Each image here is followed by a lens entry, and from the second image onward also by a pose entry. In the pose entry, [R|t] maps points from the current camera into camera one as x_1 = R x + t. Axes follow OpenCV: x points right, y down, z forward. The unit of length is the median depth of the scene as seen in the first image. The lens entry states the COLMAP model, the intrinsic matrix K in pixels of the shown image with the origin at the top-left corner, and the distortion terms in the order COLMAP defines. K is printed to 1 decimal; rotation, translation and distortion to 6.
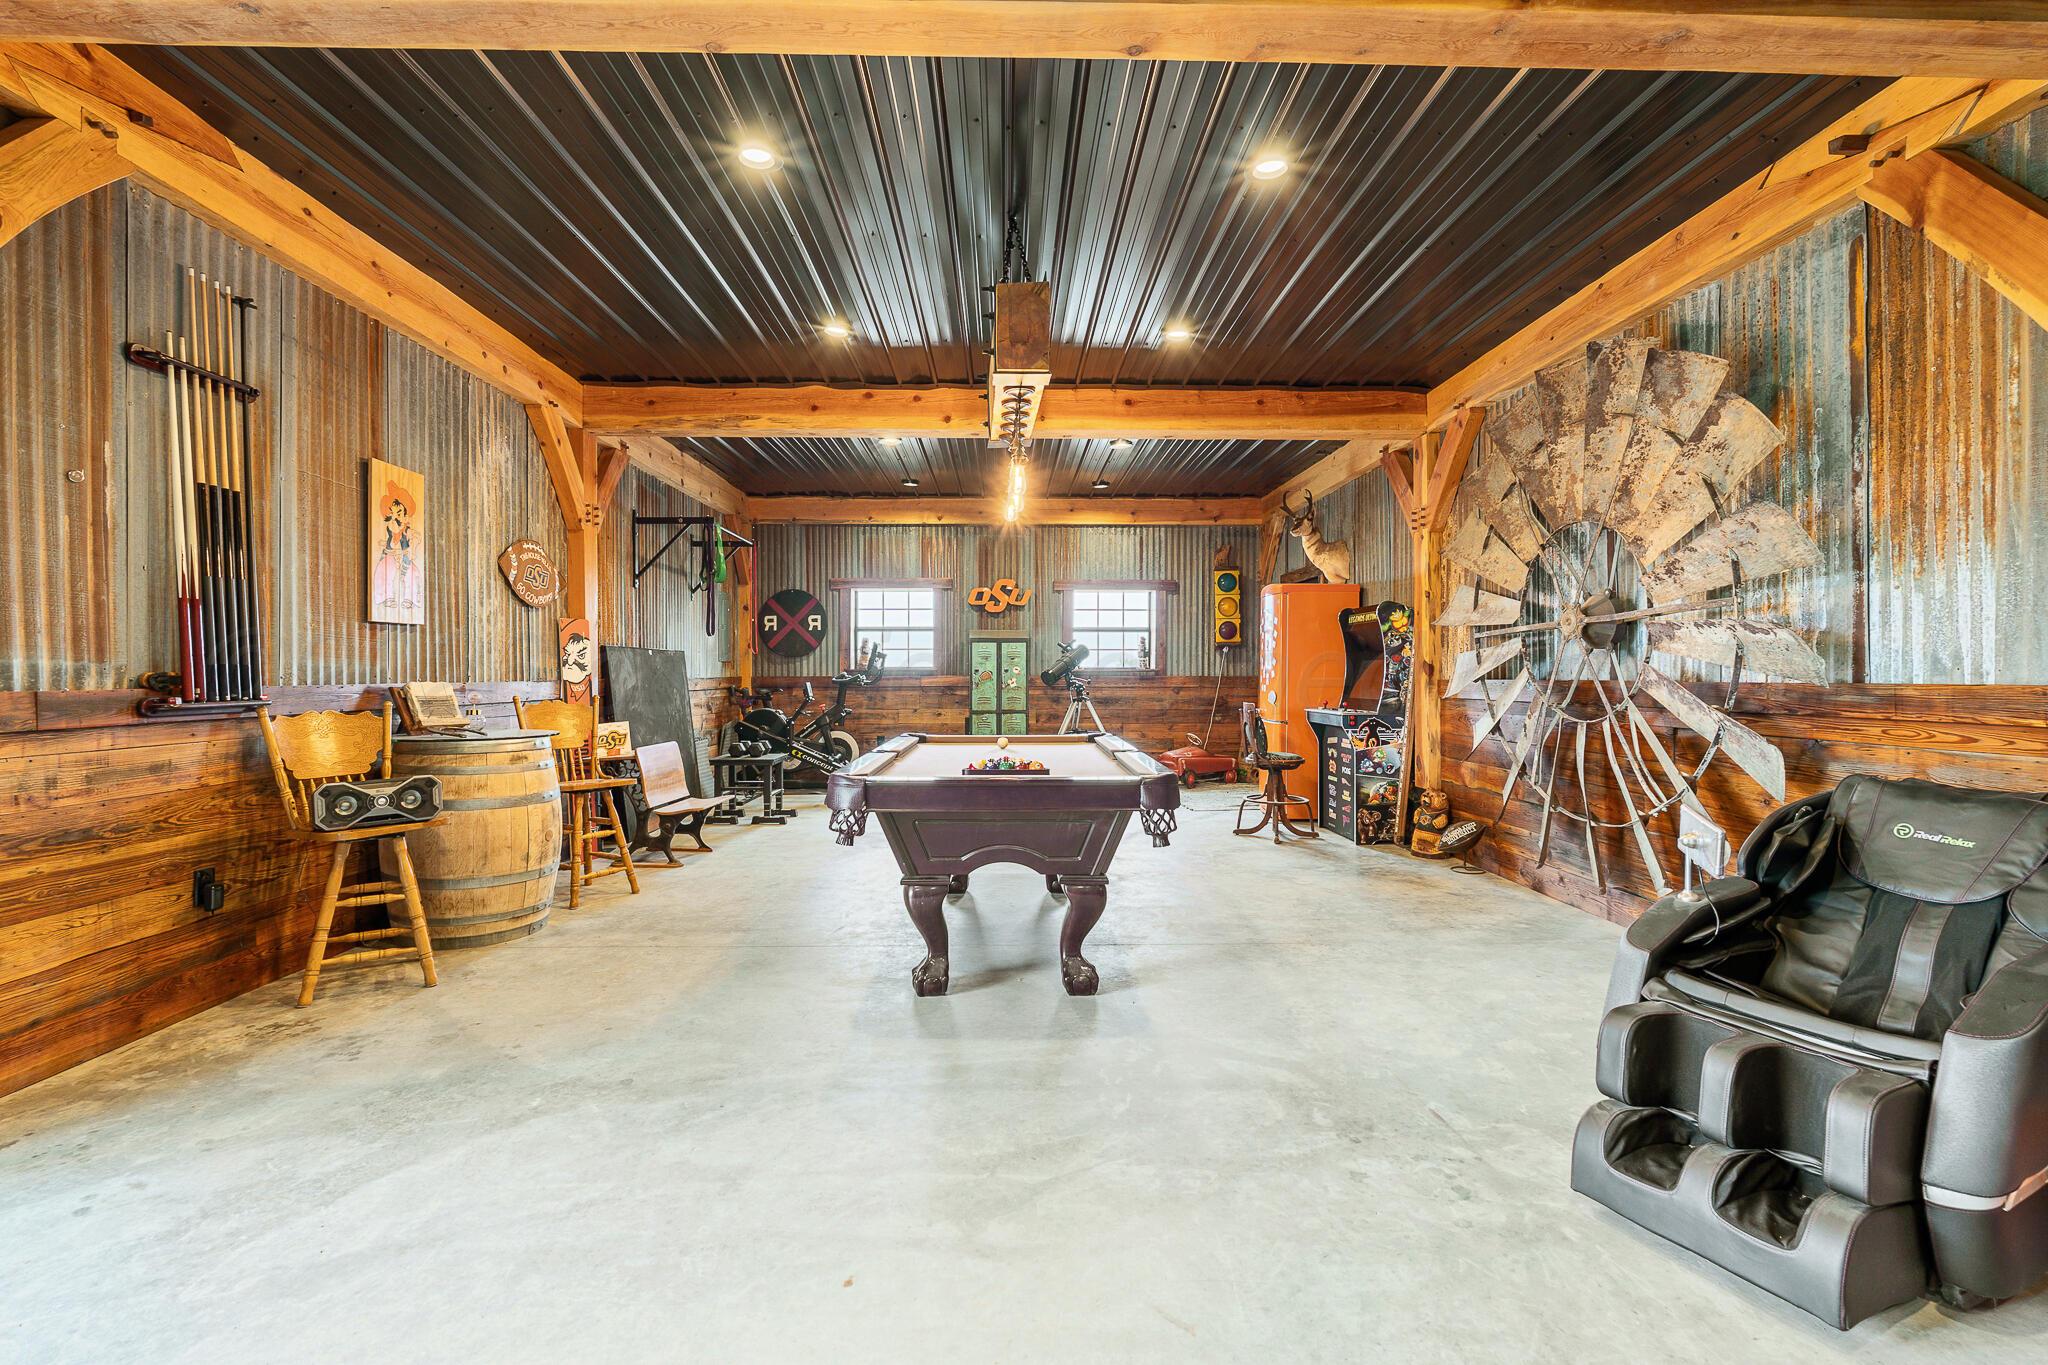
lens RADIAL K [[917.3, 0, 1025.0], [0, 917.3, 681.7], [0, 0, 1]] dist [0.000840, 0.000011]
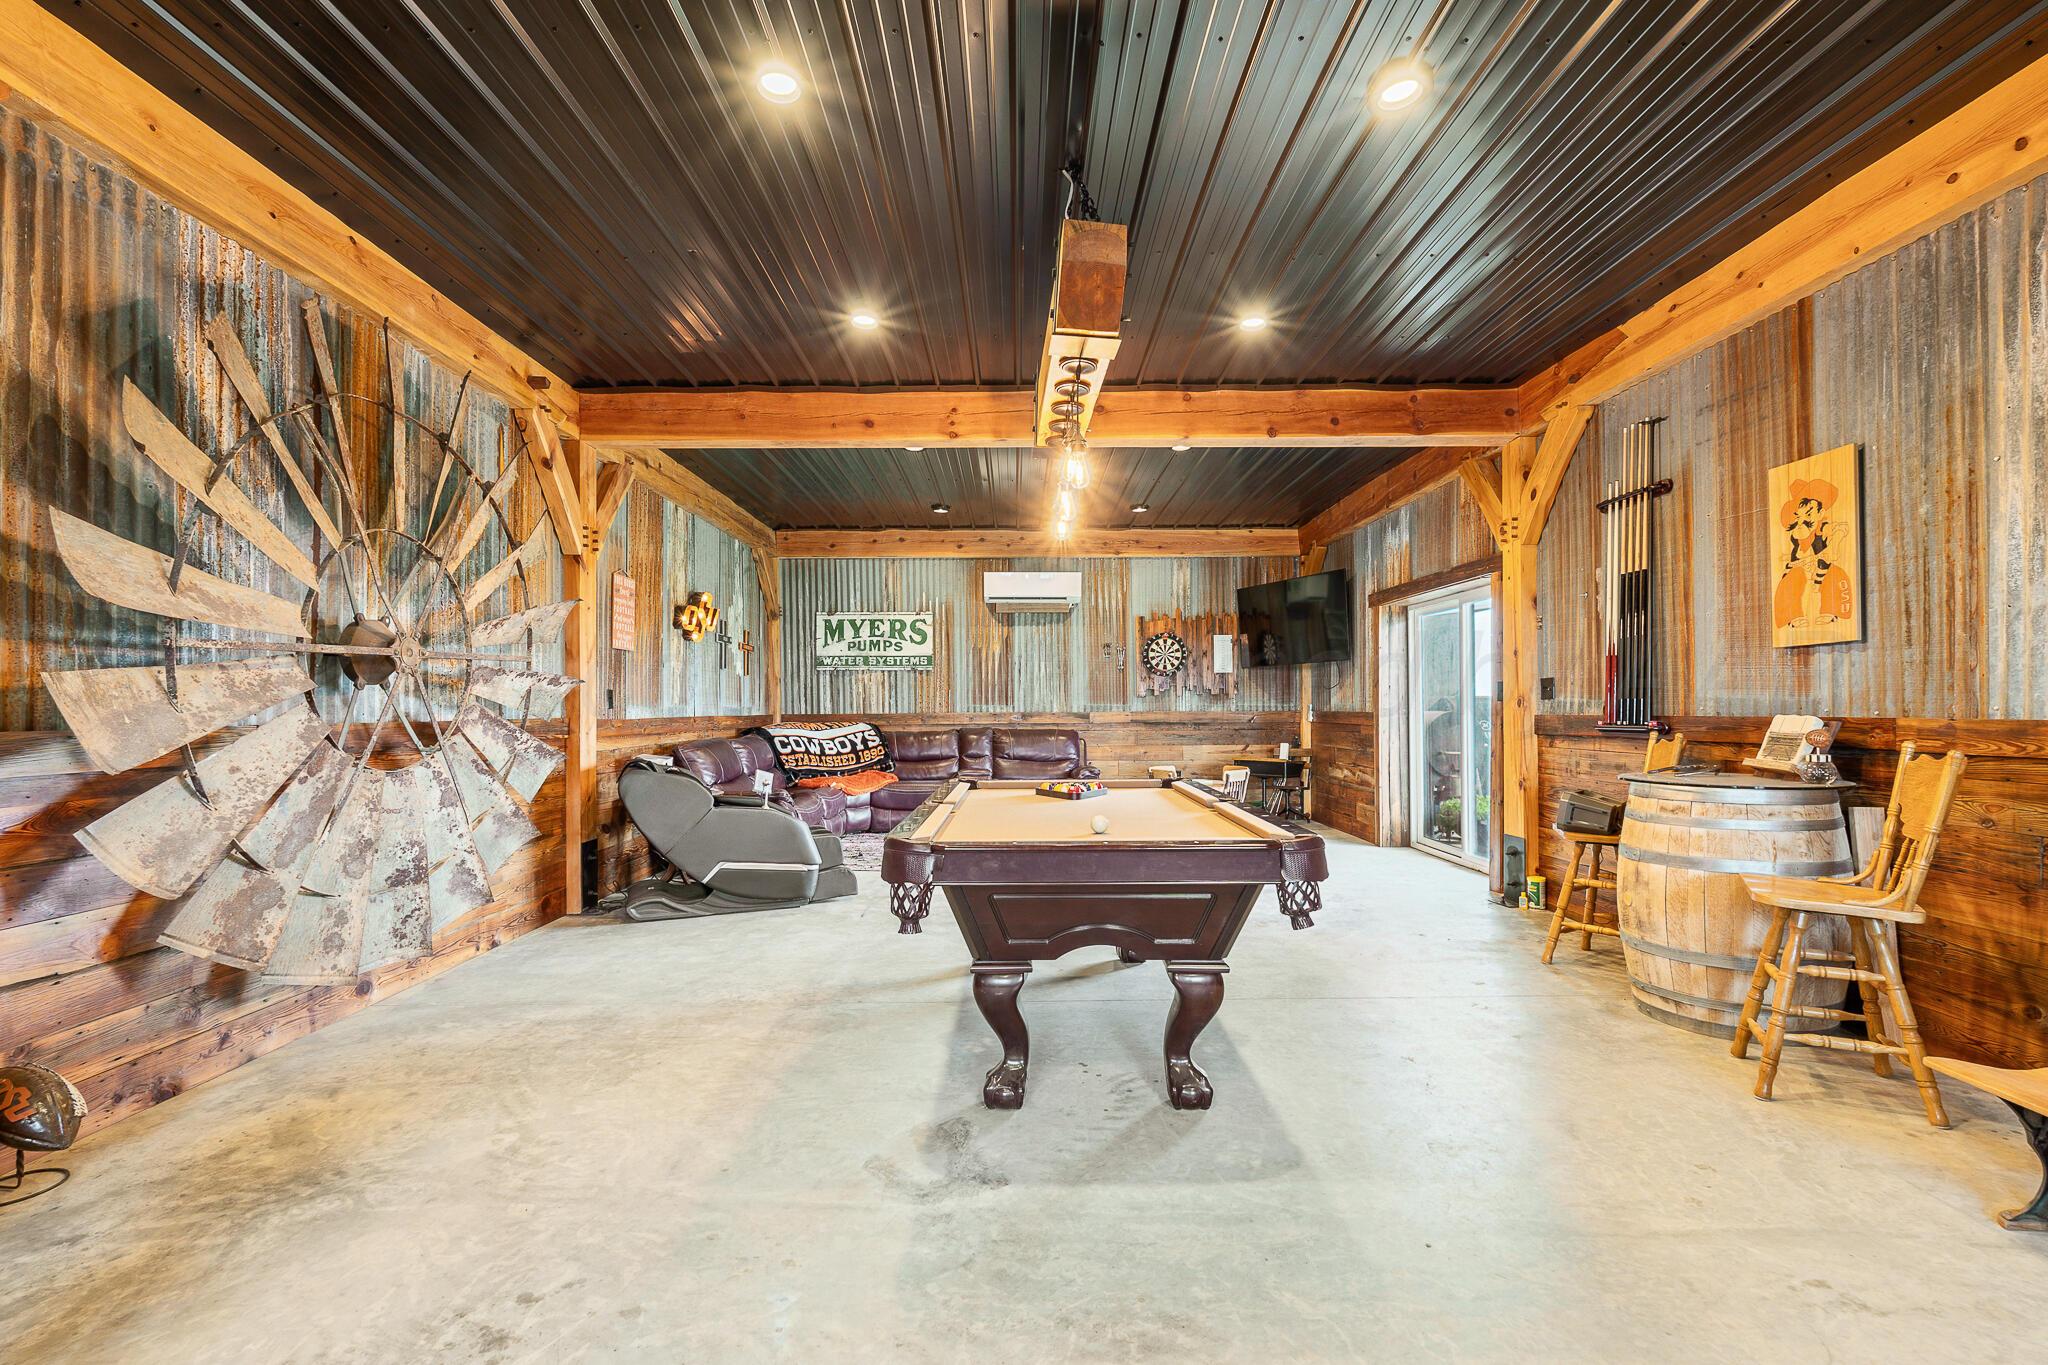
lens RADIAL K [[917.3, 0, 1023.4], [0, 917.3, 698.0], [0, 0, 1]] dist [0.000840, 0.000011]
pose [[-0.999884, 0.006983, 0.013515, 0.025164], [0.006957, 0.999974, -0.001914, -0.020642], [-0.013528, -0.001819, -0.999907, 2.063176]]
